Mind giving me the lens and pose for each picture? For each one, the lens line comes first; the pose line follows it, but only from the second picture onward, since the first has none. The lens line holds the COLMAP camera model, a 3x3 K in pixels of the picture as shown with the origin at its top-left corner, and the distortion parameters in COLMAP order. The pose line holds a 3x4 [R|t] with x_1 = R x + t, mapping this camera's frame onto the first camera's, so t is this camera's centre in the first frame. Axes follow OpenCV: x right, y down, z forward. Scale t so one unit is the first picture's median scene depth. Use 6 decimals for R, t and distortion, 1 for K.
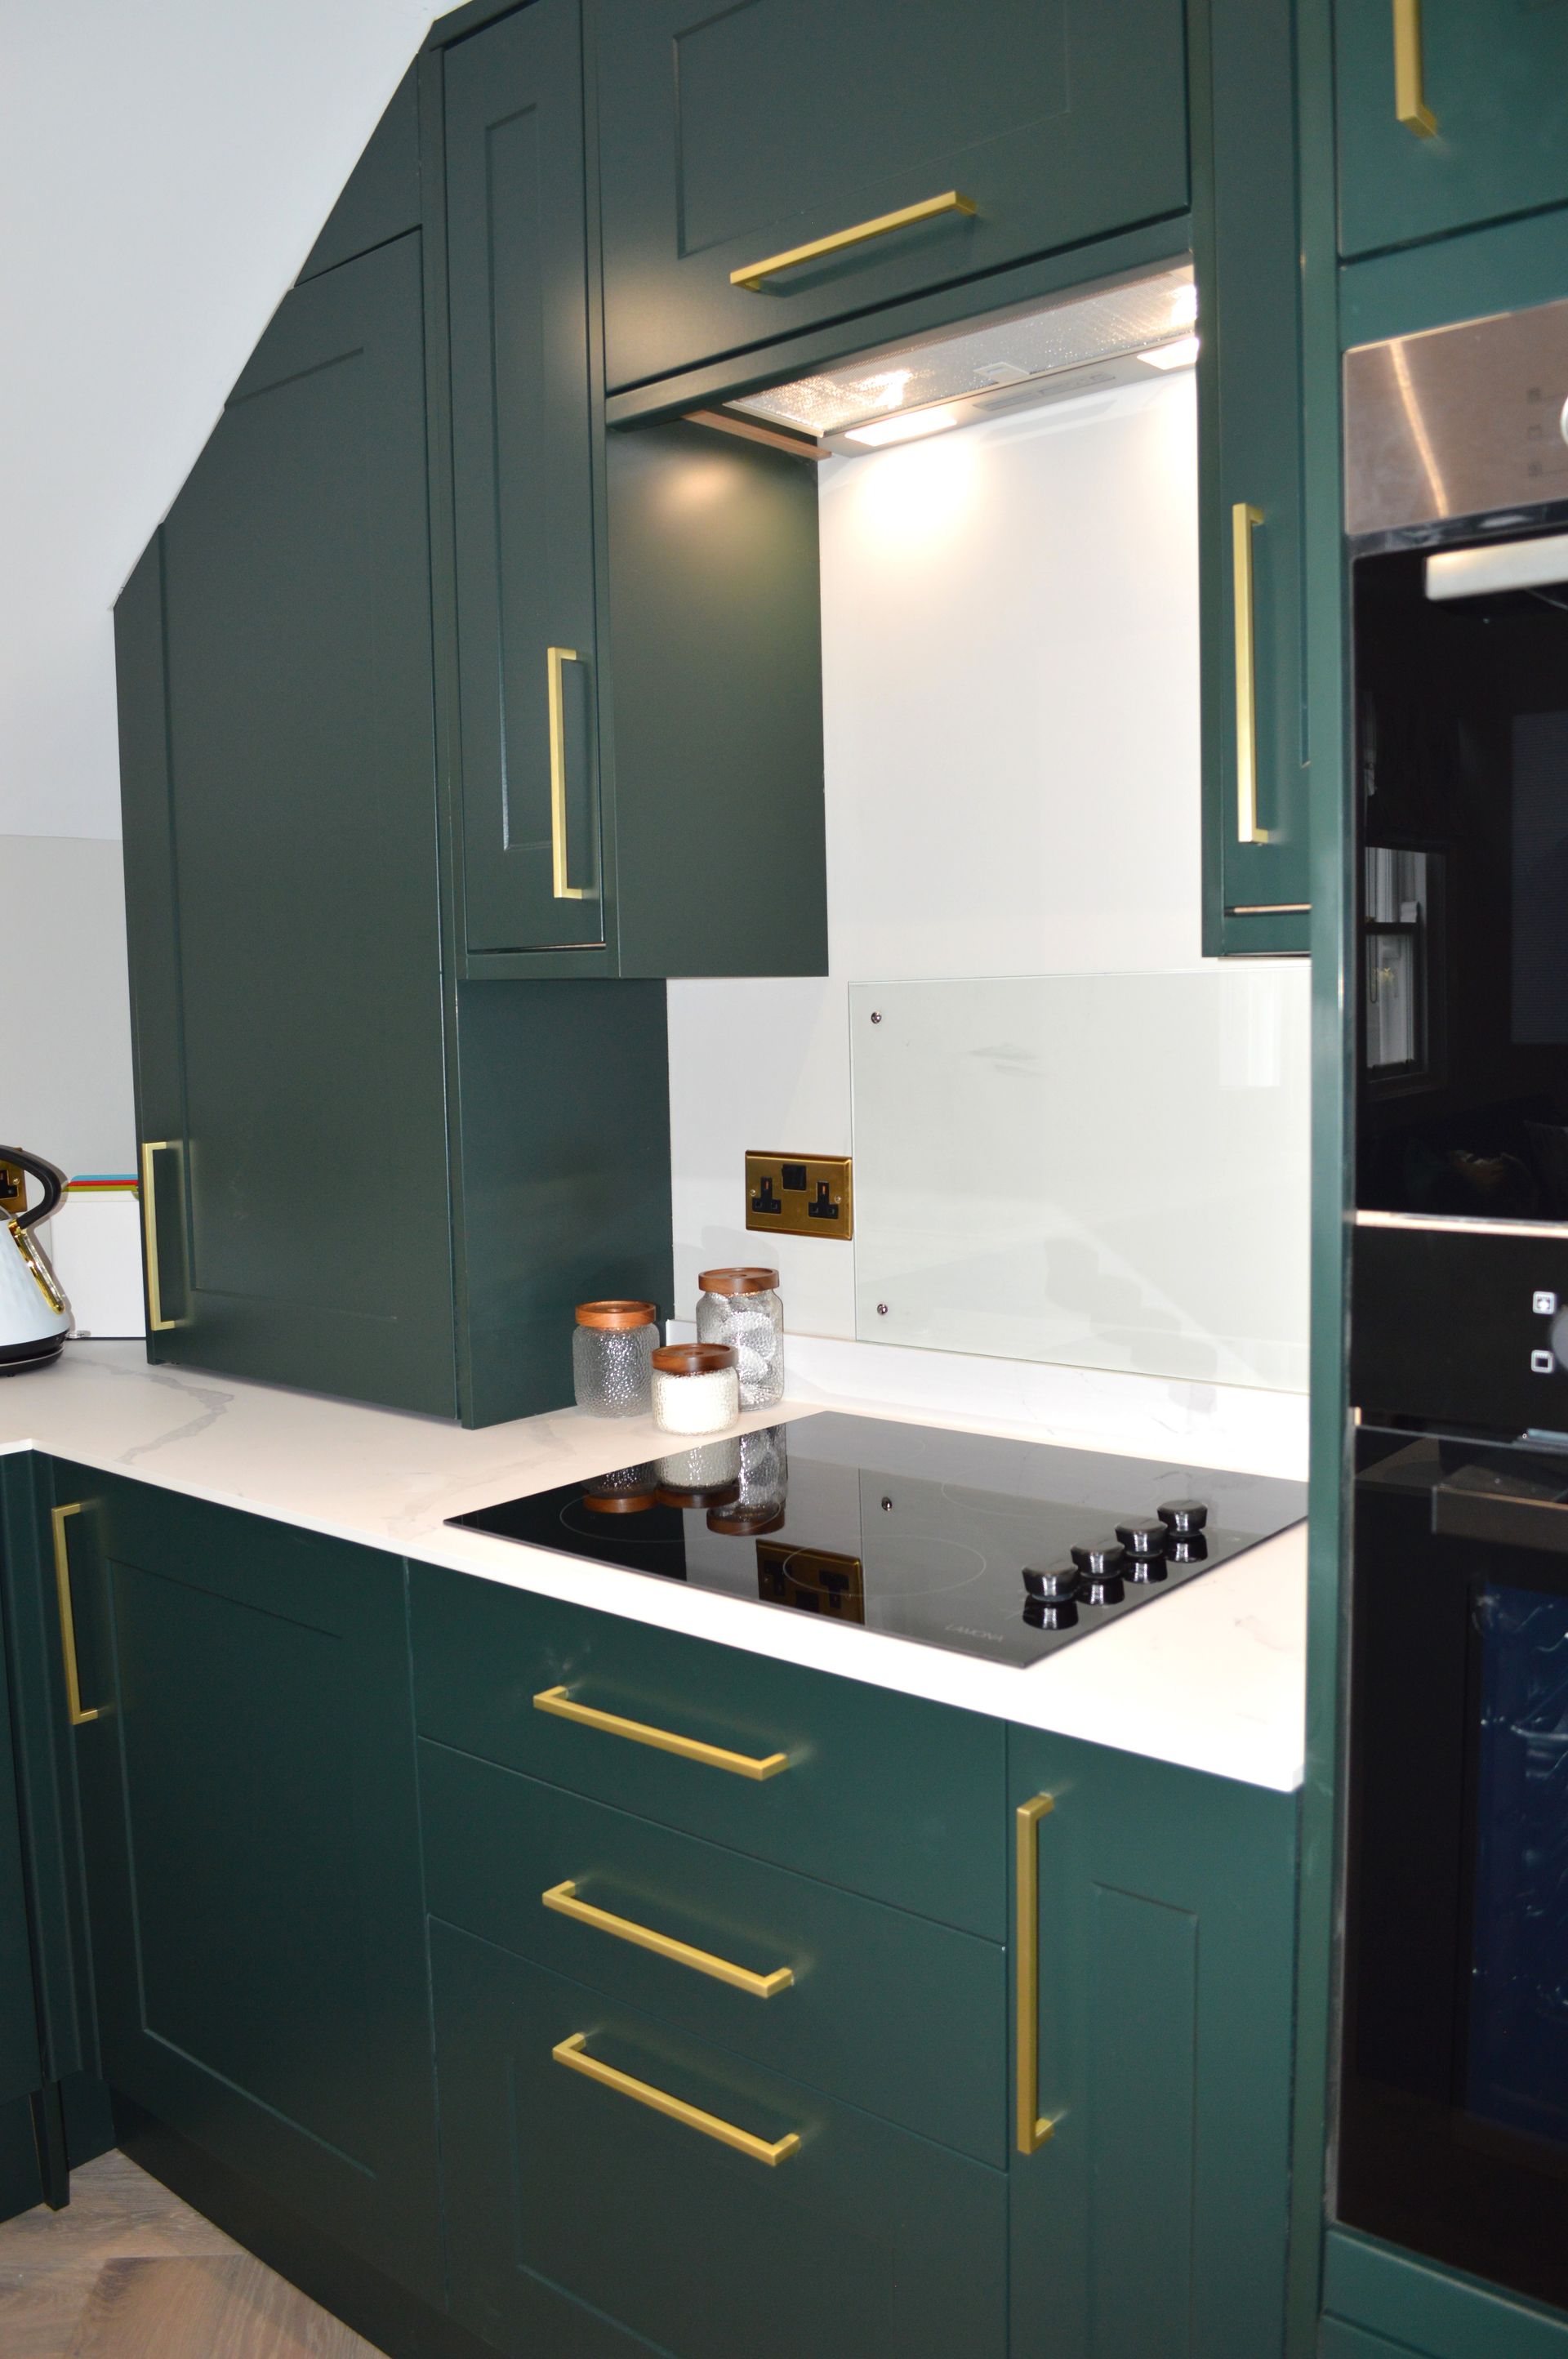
lens RADIAL K [[1875.5, 0, 779.2], [0, 1875.5, 1187.7], [0, 0, 1]] dist [-0.082151, 0.011133]
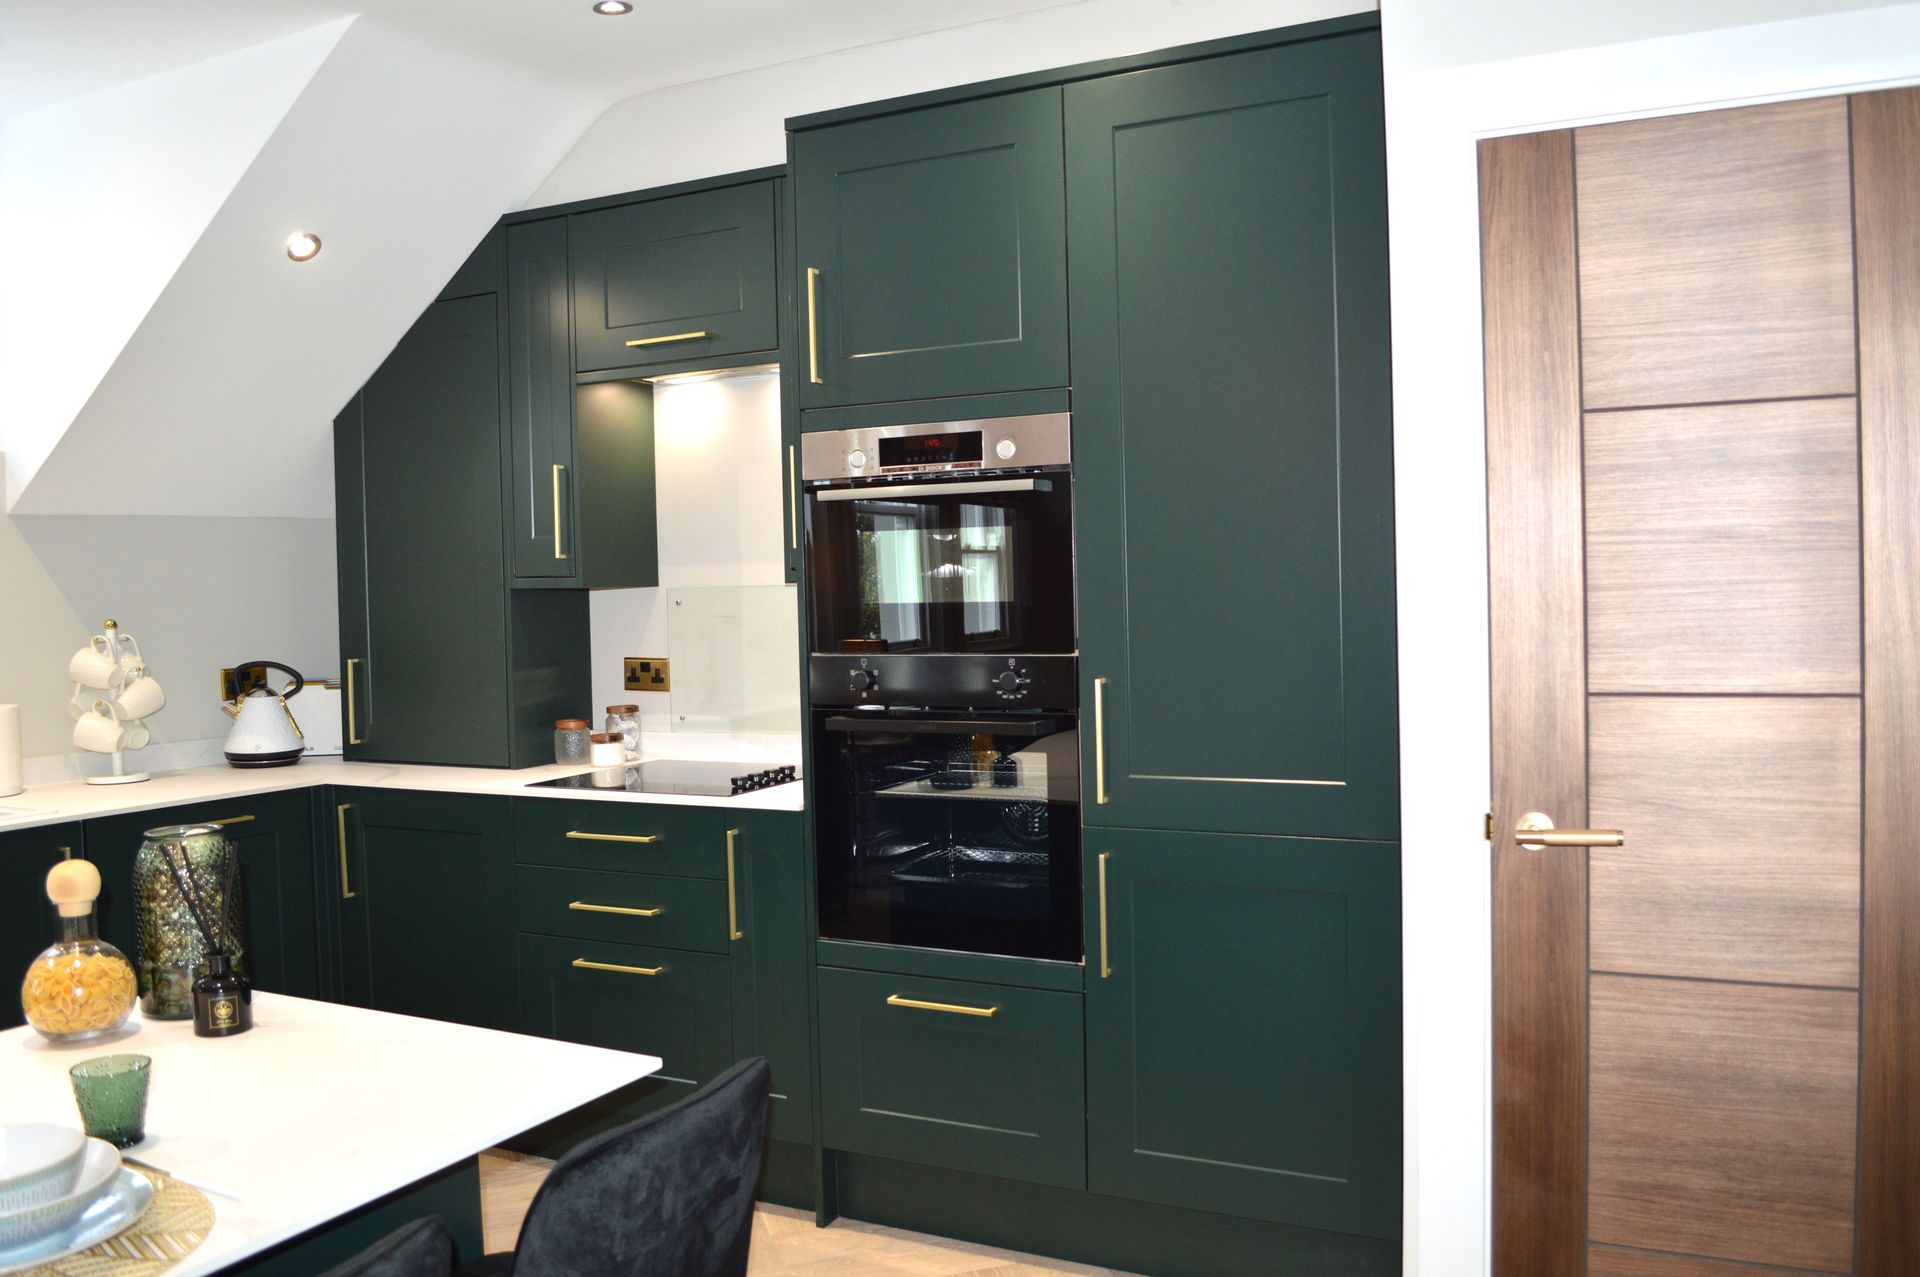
lens RADIAL K [[1526.6, 0, 960.0], [0, 1526.6, 630.1], [0, 0, 1]] dist [-0.082151, 0.011133]
pose [[0.969923, -0.006924, 0.243314, -0.078239], [0.024476, 0.997303, -0.069188, 0.095910], [-0.242179, 0.073062, 0.967477, -1.062483]]
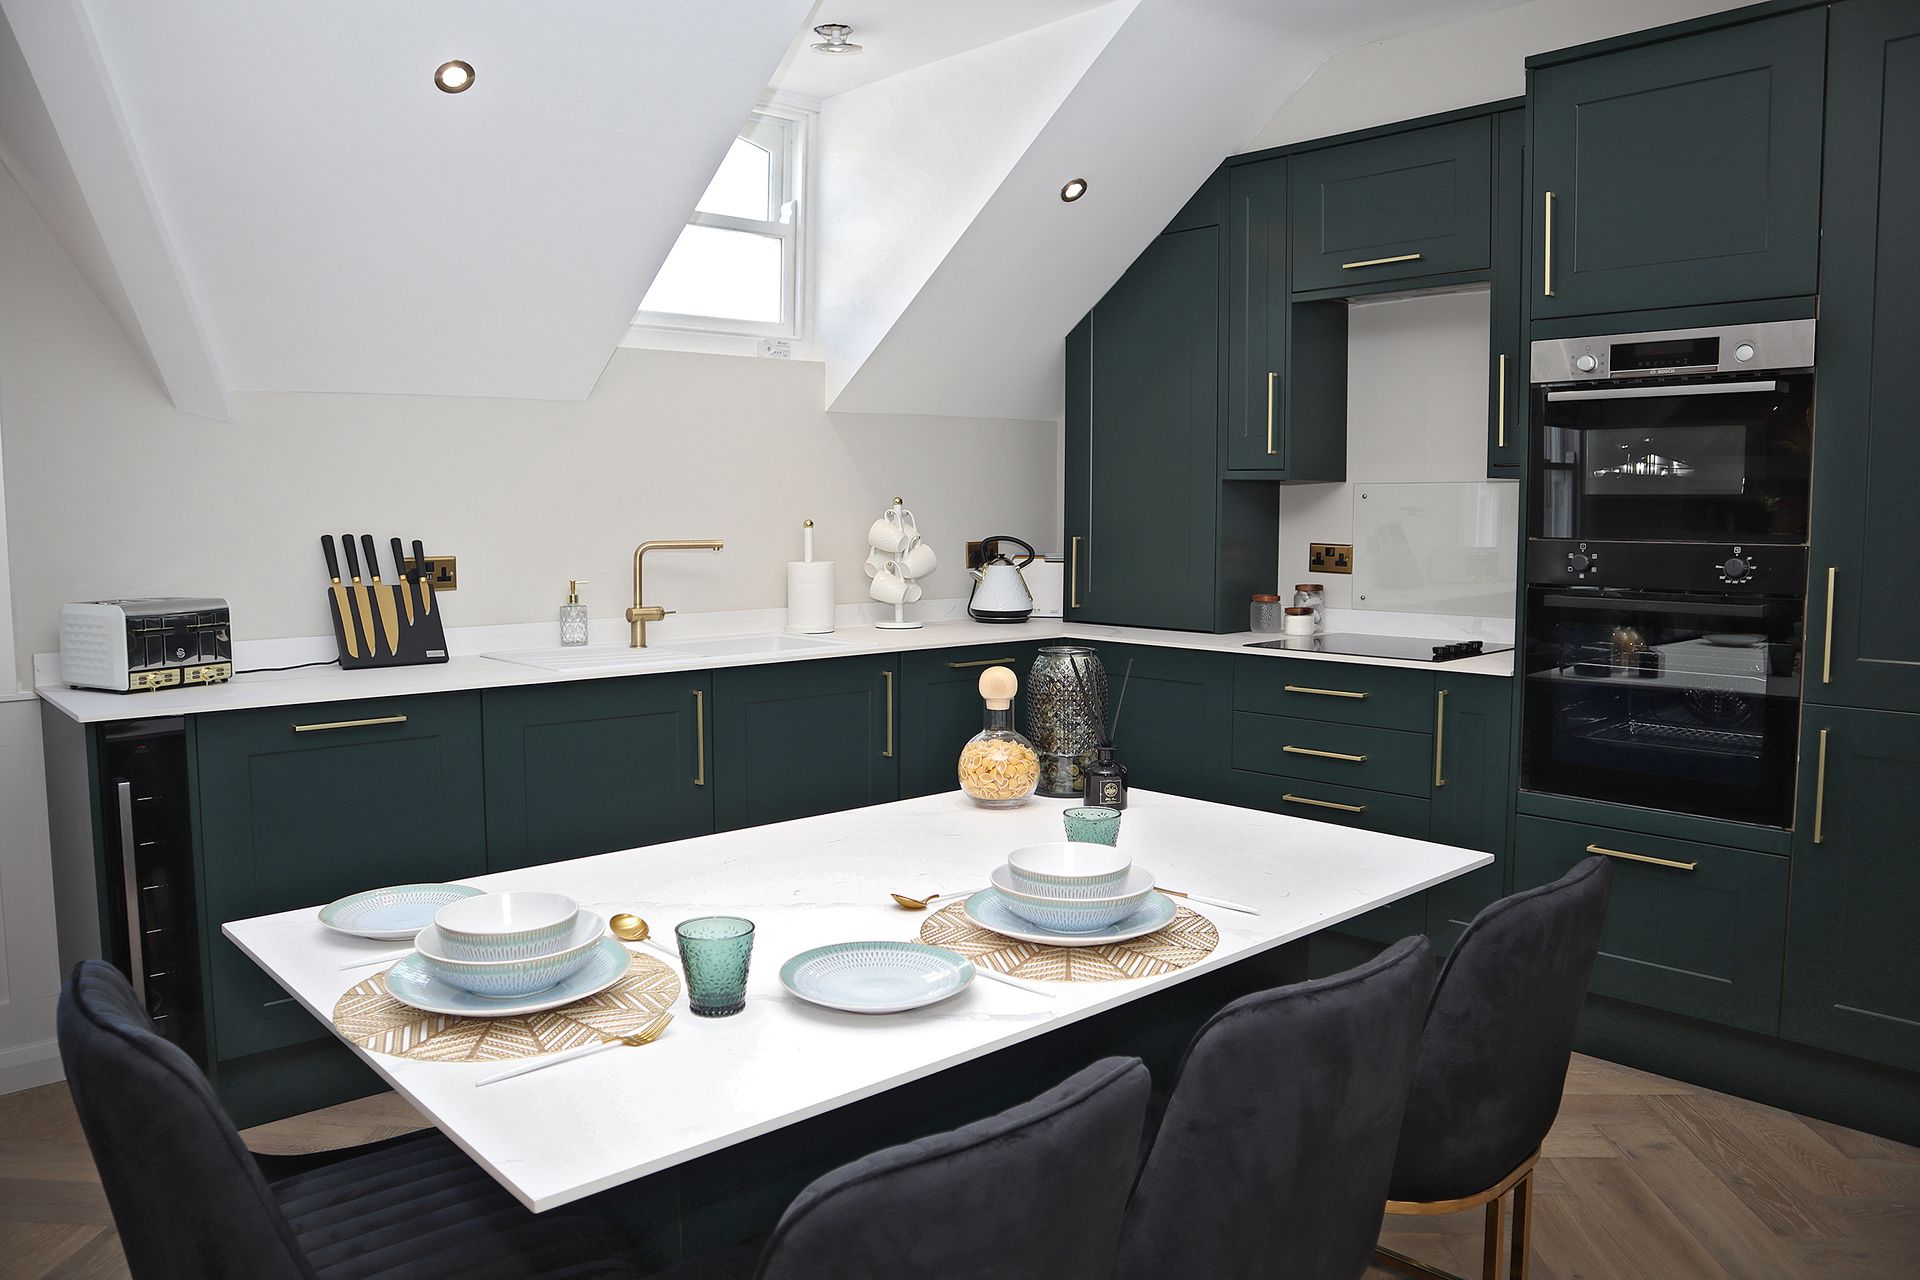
lens RADIAL K [[1388.4, 0, 938.8], [0, 1388.4, 624.6], [0, 0, 1]] dist [-0.117954, 0.073286]
pose [[0.992815, 0.032559, -0.115145, -0.341100], [-0.033994, 0.999367, -0.010516, 0.148043], [0.114730, 0.014355, 0.993293, -1.148369]]
